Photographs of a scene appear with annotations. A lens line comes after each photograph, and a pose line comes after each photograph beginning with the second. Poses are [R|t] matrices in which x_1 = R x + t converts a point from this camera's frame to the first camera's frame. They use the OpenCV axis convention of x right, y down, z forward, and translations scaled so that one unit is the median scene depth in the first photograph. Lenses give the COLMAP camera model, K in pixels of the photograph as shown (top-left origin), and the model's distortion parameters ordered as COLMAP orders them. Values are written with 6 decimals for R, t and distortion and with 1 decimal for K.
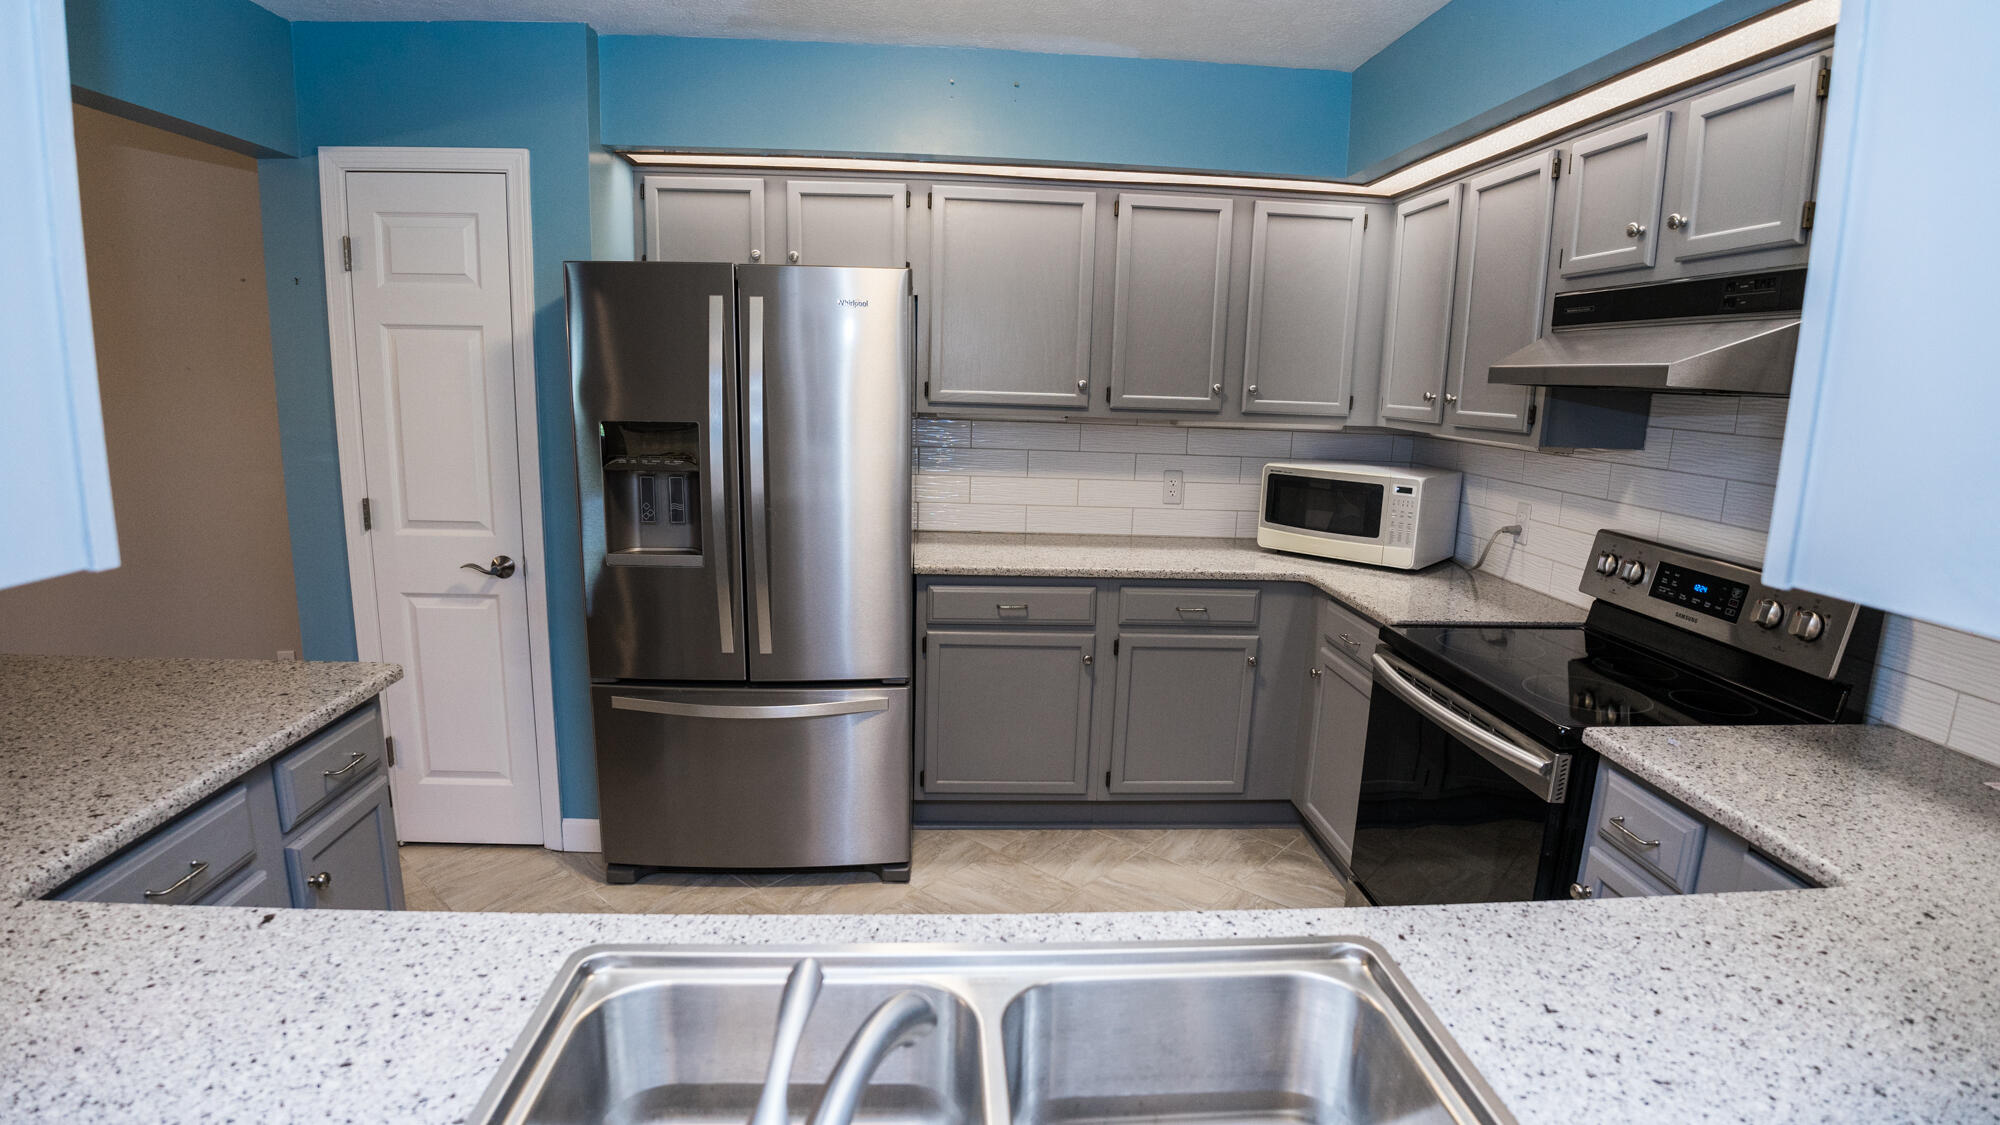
lens RADIAL K [[962.4, 0, 1002.1], [0, 962.4, 560.5], [0, 0, 1]] dist [-0.066304, 0.005572]
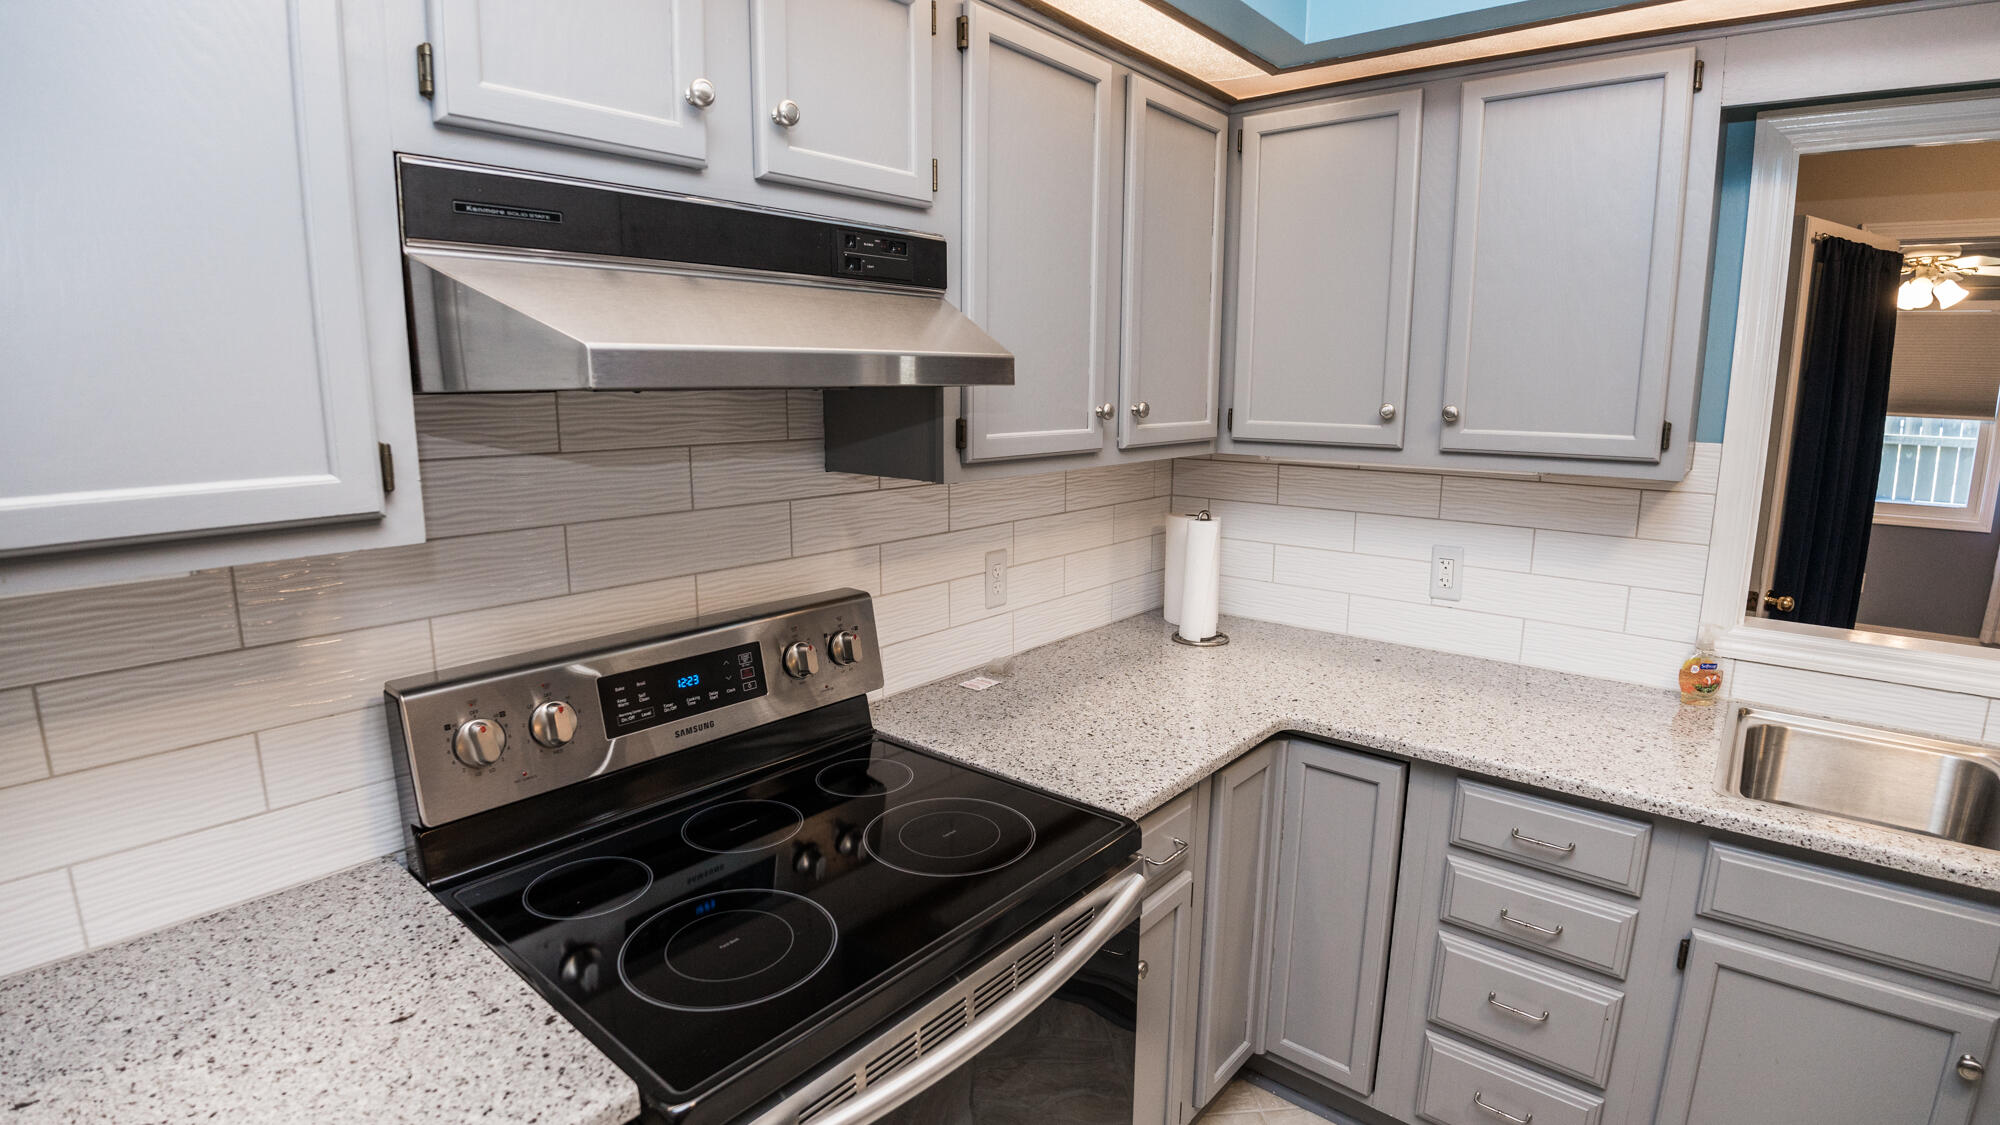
lens RADIAL K [[962.4, 0, 1002.1], [0, 962.4, 560.5], [0, 0, 1]] dist [-0.066304, 0.005572]
pose [[-0.721561, -0.154820, 0.674818, 0.096667], [0.107216, 0.937933, 0.329828, -0.174719], [-0.683998, 0.310342, -0.660177, 0.876069]]
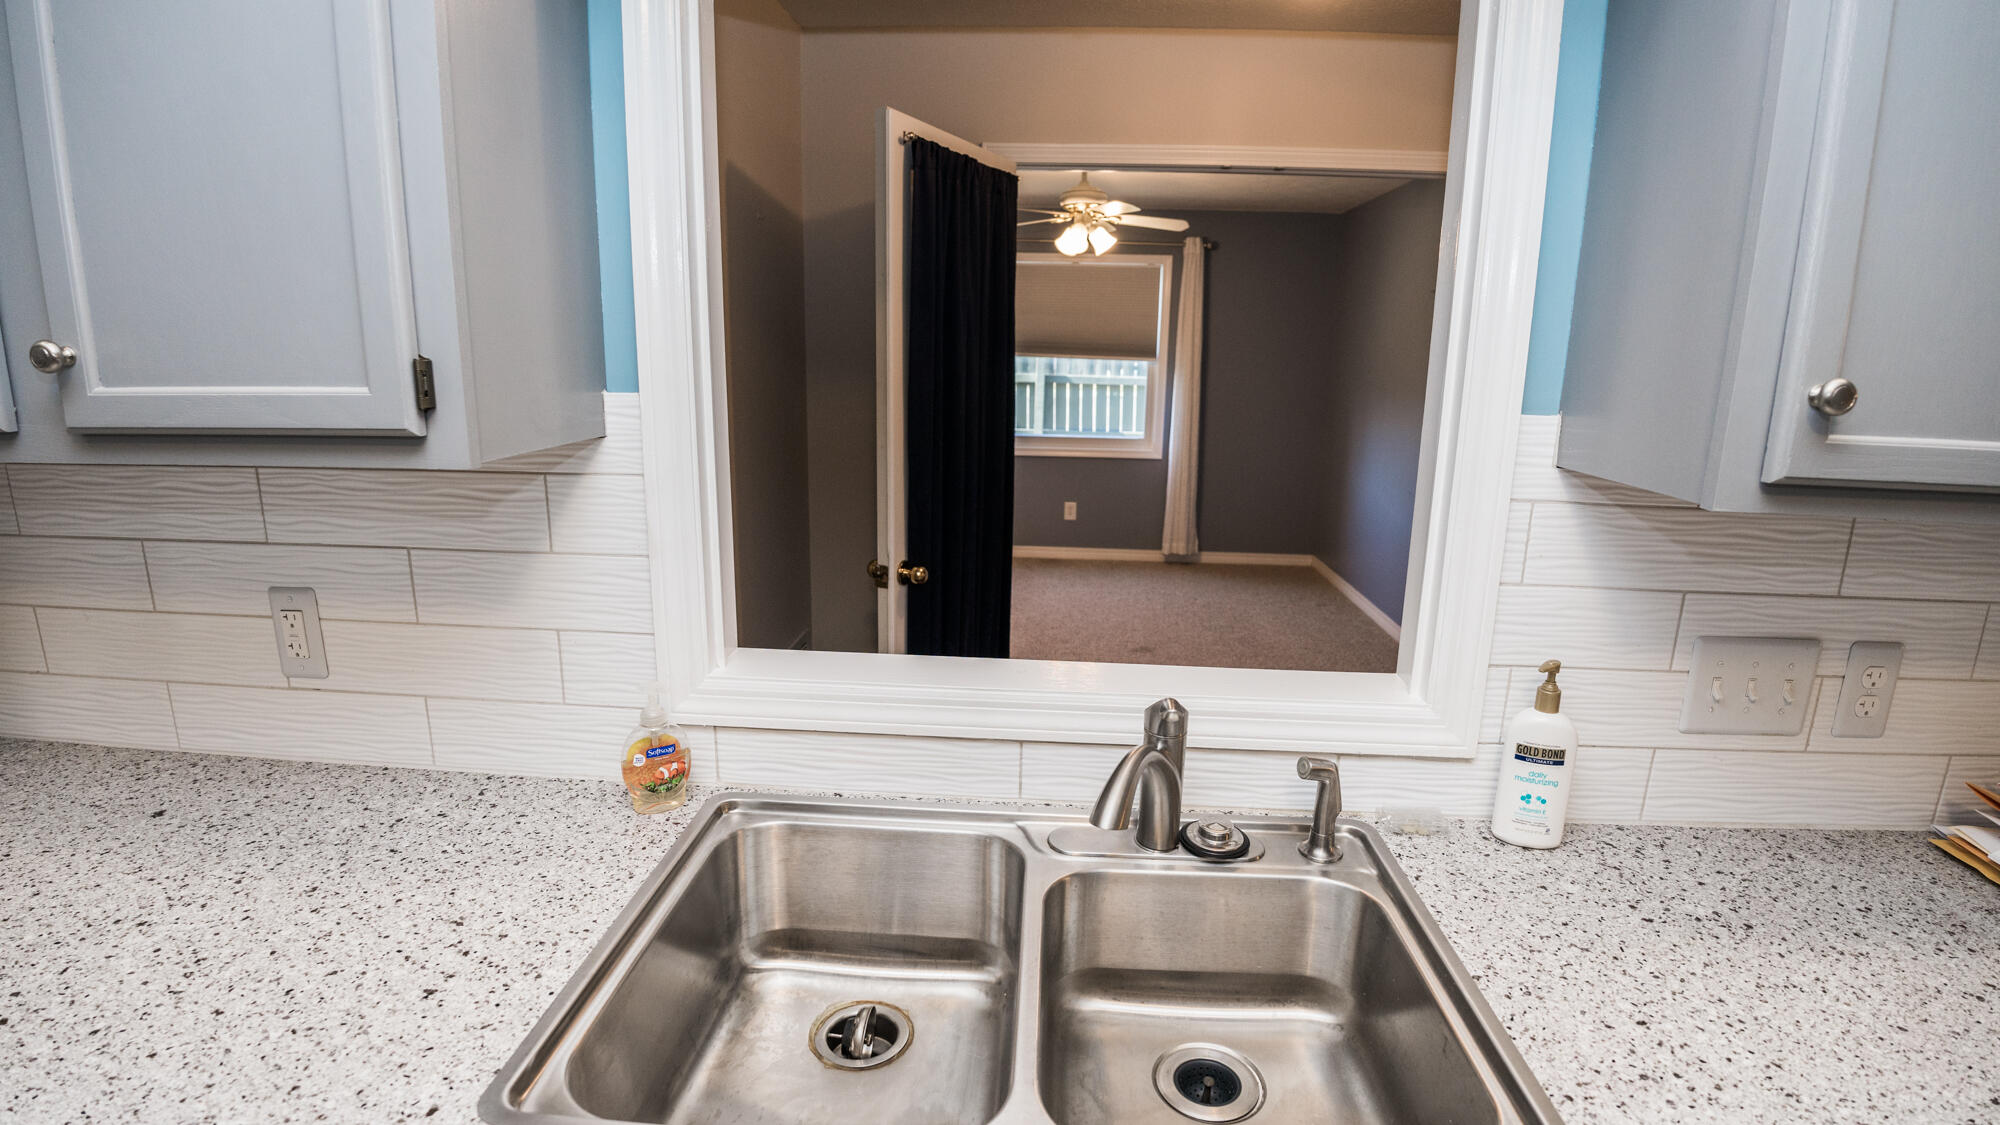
lens RADIAL K [[962.4, 0, 1002.1], [0, 962.4, 560.5], [0, 0, 1]] dist [-0.066304, 0.005572]
pose [[-0.991309, -0.073251, 0.109272, -0.015531], [-0.023505, 0.915891, 0.400738, -0.090743], [-0.129436, 0.394687, -0.909653, 0.482916]]
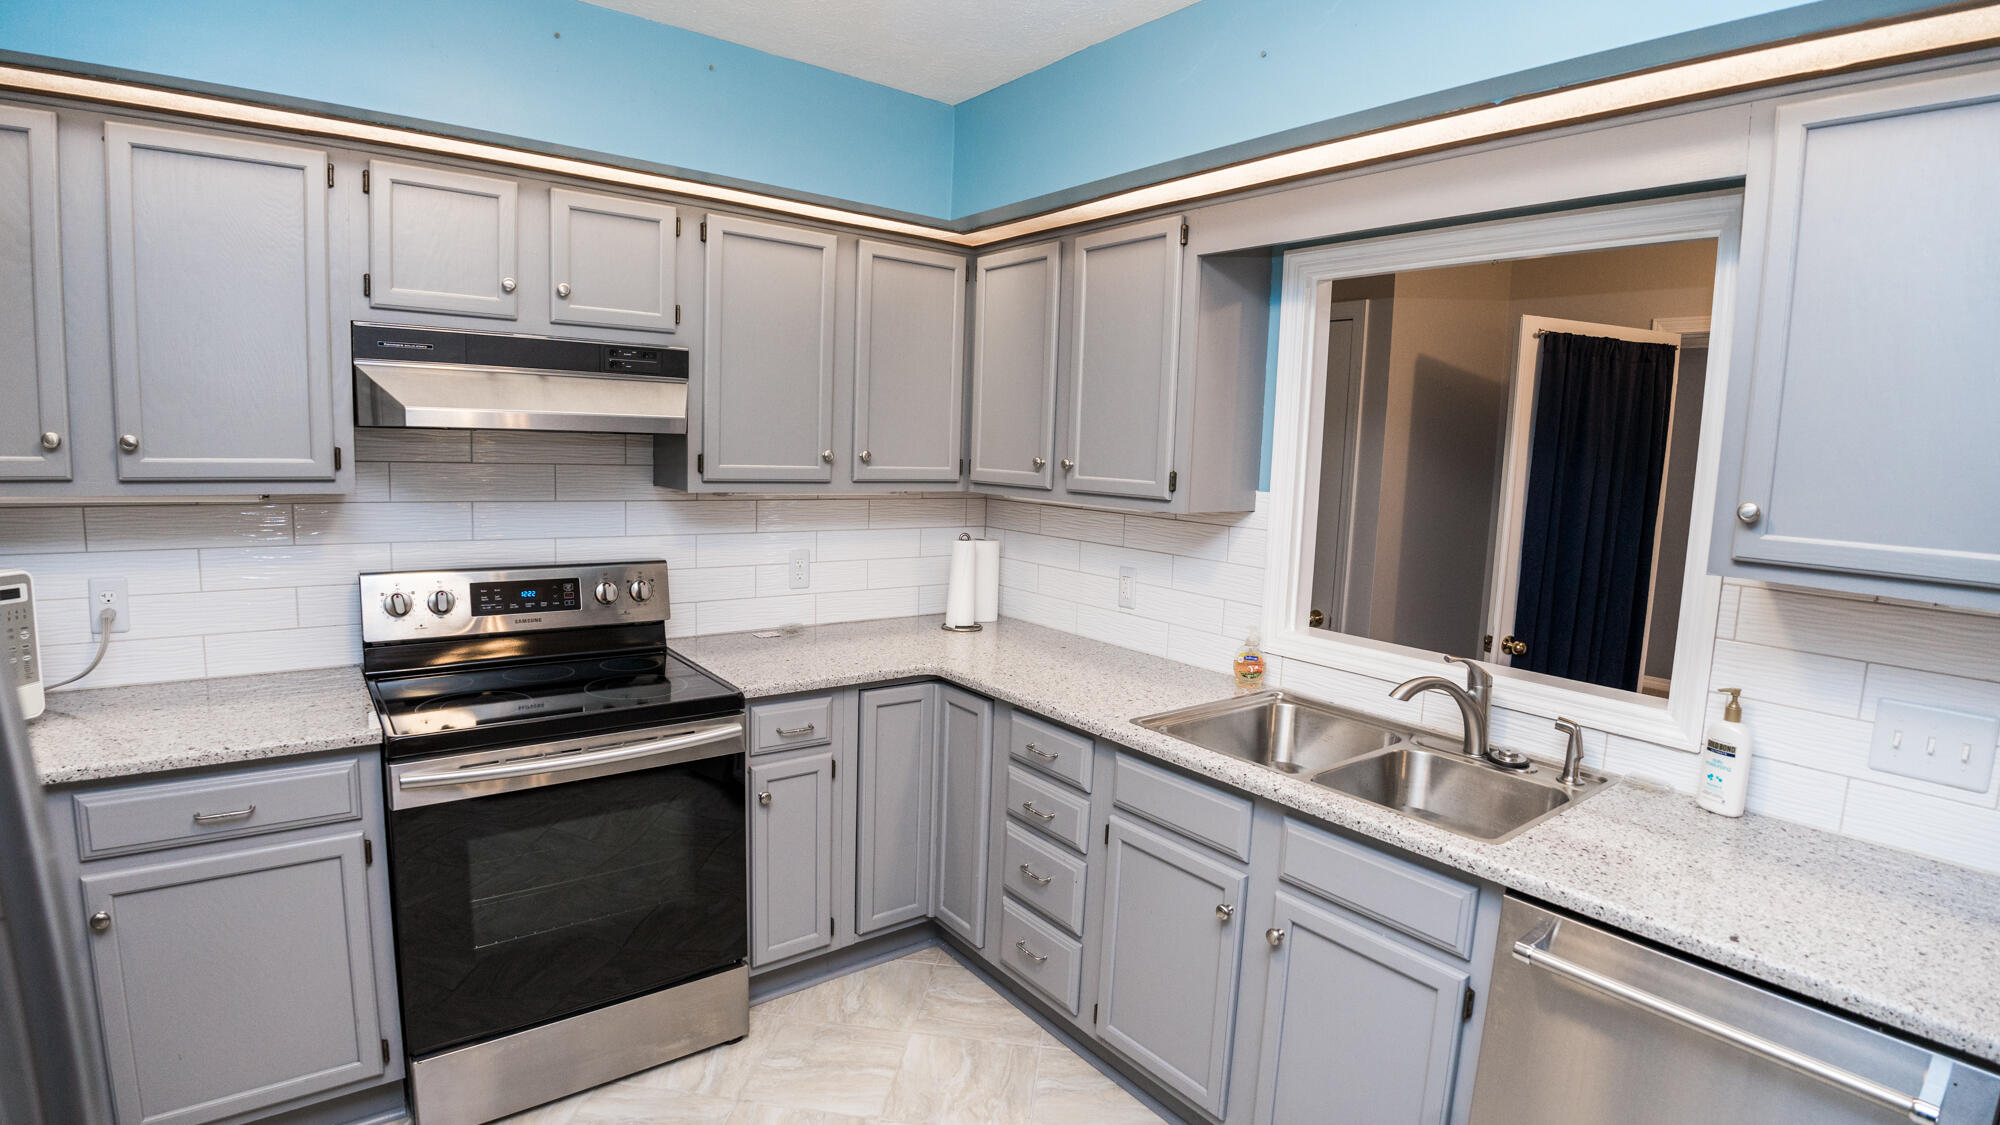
lens RADIAL K [[962.4, 0, 1002.1], [0, 962.4, 560.5], [0, 0, 1]] dist [-0.066304, 0.005572]
pose [[-0.559013, -0.147351, 0.815961, -0.390085], [0.103249, 0.964053, 0.244830, -0.168504], [-0.822705, 0.221111, -0.523704, 0.775611]]
